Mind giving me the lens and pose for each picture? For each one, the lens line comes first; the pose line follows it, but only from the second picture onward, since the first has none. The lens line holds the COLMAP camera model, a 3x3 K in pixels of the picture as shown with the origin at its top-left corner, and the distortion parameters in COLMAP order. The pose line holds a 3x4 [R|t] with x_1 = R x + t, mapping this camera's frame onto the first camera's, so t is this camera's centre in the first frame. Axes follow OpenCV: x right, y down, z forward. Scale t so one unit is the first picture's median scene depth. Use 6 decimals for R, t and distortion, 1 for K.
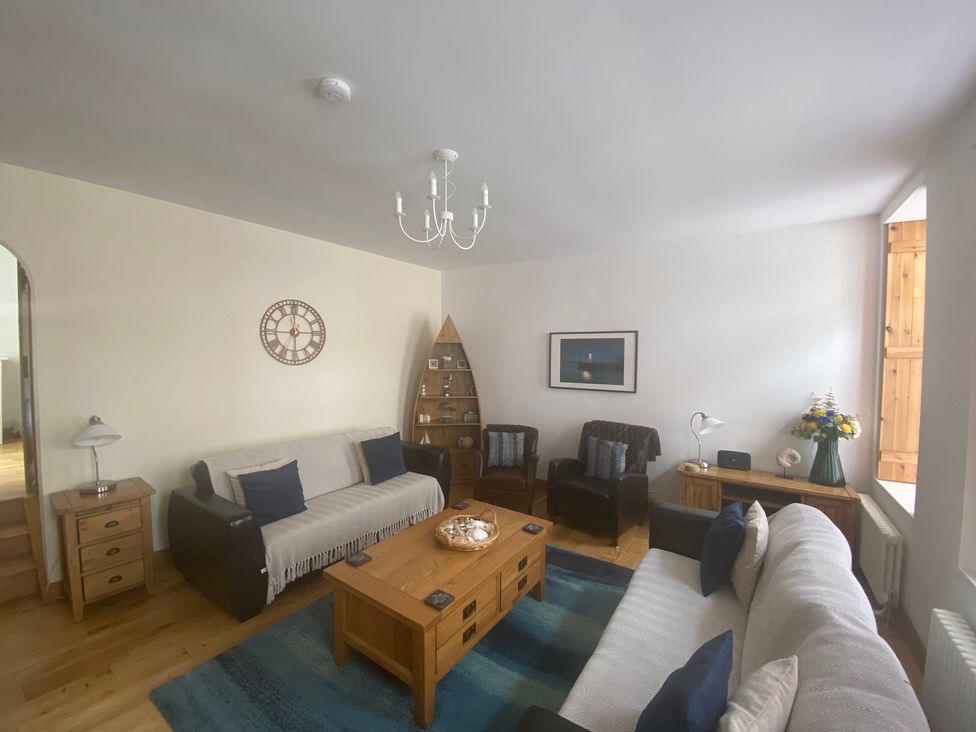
lens RADIAL K [[383.4, 0, 488.0], [0, 383.4, 366.0], [0, 0, 1]] dist [0.000712, -0.000114]
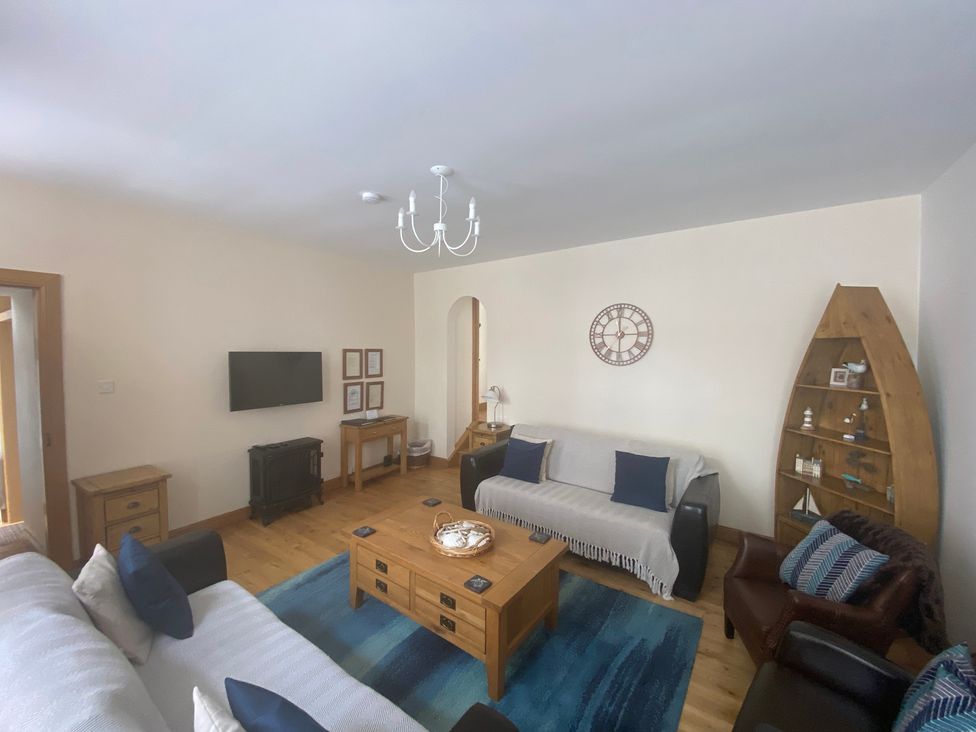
lens RADIAL K [[383.4, 0, 488.0], [0, 383.4, 366.0], [0, 0, 1]] dist [0.000712, -0.000114]
pose [[-0.017276, 0.030988, -0.999370, 0.545686], [-0.051203, 0.998181, 0.031836, -0.016434], [0.998539, 0.051721, -0.015658, 0.650782]]
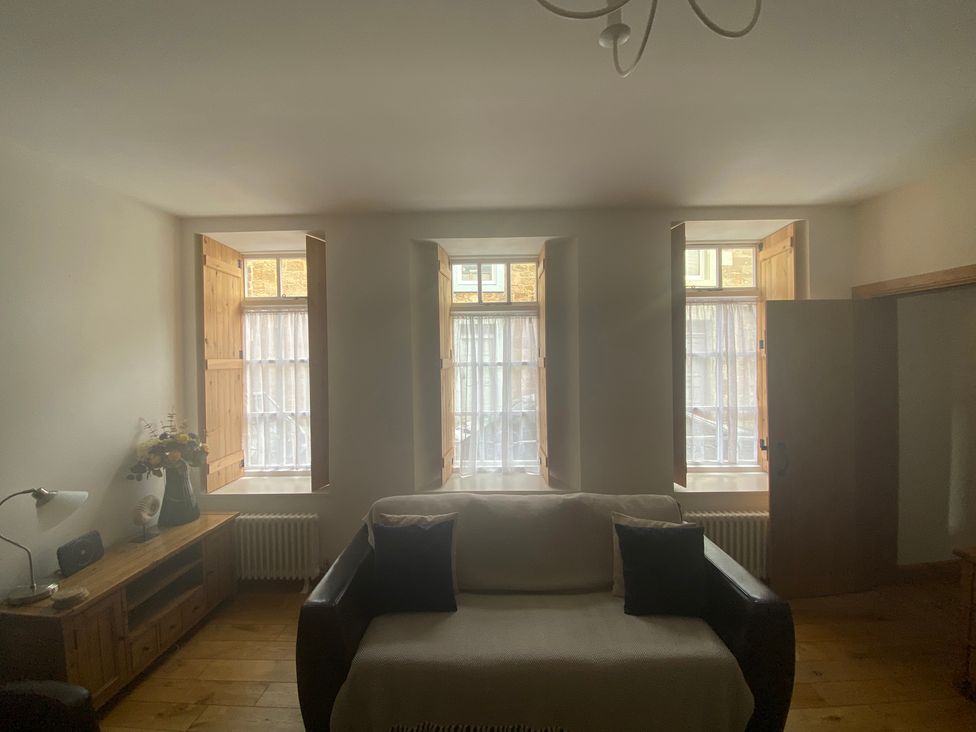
lens RADIAL K [[385.8, 0, 482.5], [0, 385.8, 364.1], [0, 0, 1]] dist [0.002027, -0.010837]
pose [[-0.558977, -0.010074, 0.829122, -0.150402], [0.035543, 0.998716, 0.036097, -0.035386], [-0.828421, 0.049647, -0.557901, 0.740812]]
